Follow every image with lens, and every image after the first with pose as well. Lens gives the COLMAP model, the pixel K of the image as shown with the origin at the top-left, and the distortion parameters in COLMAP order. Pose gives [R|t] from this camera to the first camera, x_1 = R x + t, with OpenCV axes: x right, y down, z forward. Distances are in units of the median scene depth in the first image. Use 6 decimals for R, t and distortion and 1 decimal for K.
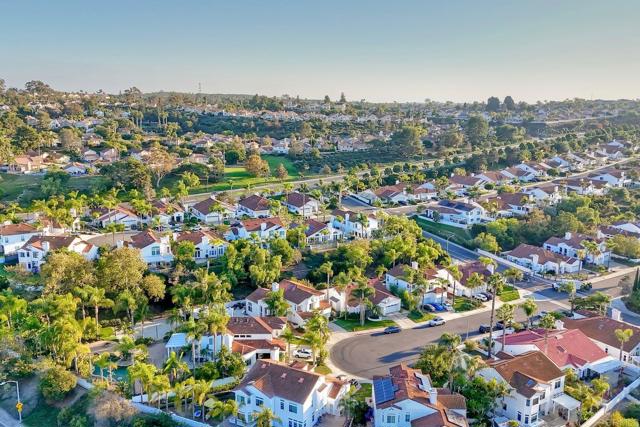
lens RADIAL K [[563.0, 0, 320.0], [0, 563.0, 213.5], [0, 0, 1]] dist [0.099596, -0.001715]
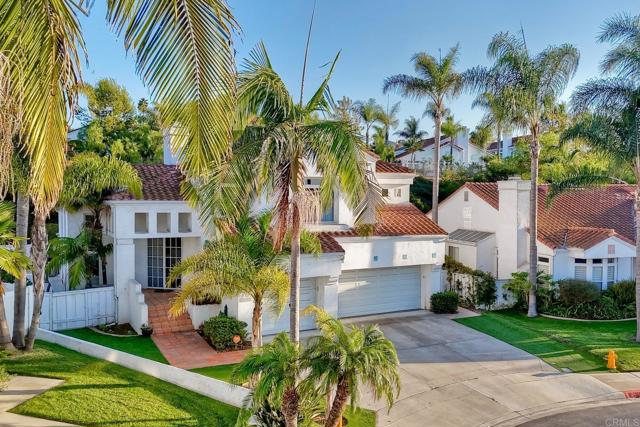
lens RADIAL K [[577.5, 0, 351.7], [0, 577.5, 202.9], [0, 0, 1]] dist [0.047709, -0.014414]
pose [[0.981988, -0.000058, -0.188945, 0.024535], [-0.036002, 0.981622, -0.187410, 0.185537], [0.185483, 0.190837, 0.963938, 0.797507]]
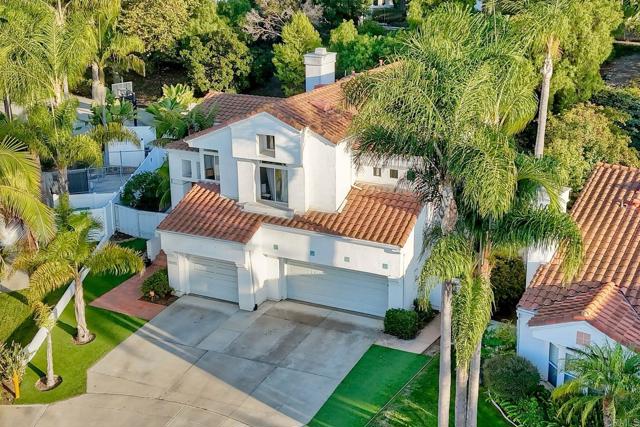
lens RADIAL K [[779.8, 0, 369.9], [0, 779.8, 169.7], [0, 0, 1]] dist [0.067924, -0.060627]
pose [[0.419376, 0.234542, -0.876991, 0.180097], [-0.184571, 0.967901, 0.170593, 0.111626], [0.888852, 0.090324, 0.449204, 0.878035]]
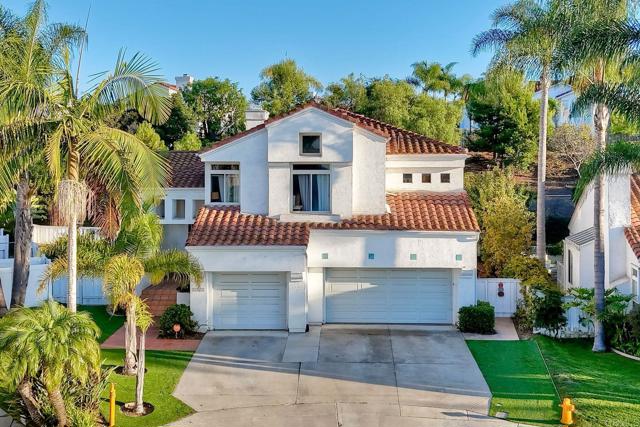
lens RADIAL K [[716.0, 0, 320.1], [0, 716.0, 170.3], [0, 0, 1]] dist [0.062628, -0.040829]
pose [[0.730740, -0.014633, -0.682499, 0.108678], [-0.132324, 0.977772, -0.162641, 0.179554], [0.669708, 0.209160, 0.712561, 0.823639]]
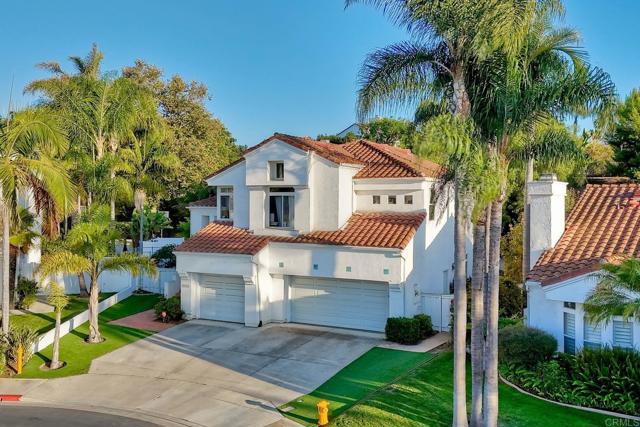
lens RADIAL K [[610.3, 0, 320.8], [0, 610.3, 202.4], [0, 0, 1]] dist [0.050229, -0.008969]
pose [[0.362791, -0.006480, -0.931848, 0.157143], [-0.191201, 0.978183, -0.081241, 0.166200], [0.912044, 0.207644, 0.353637, 0.896444]]
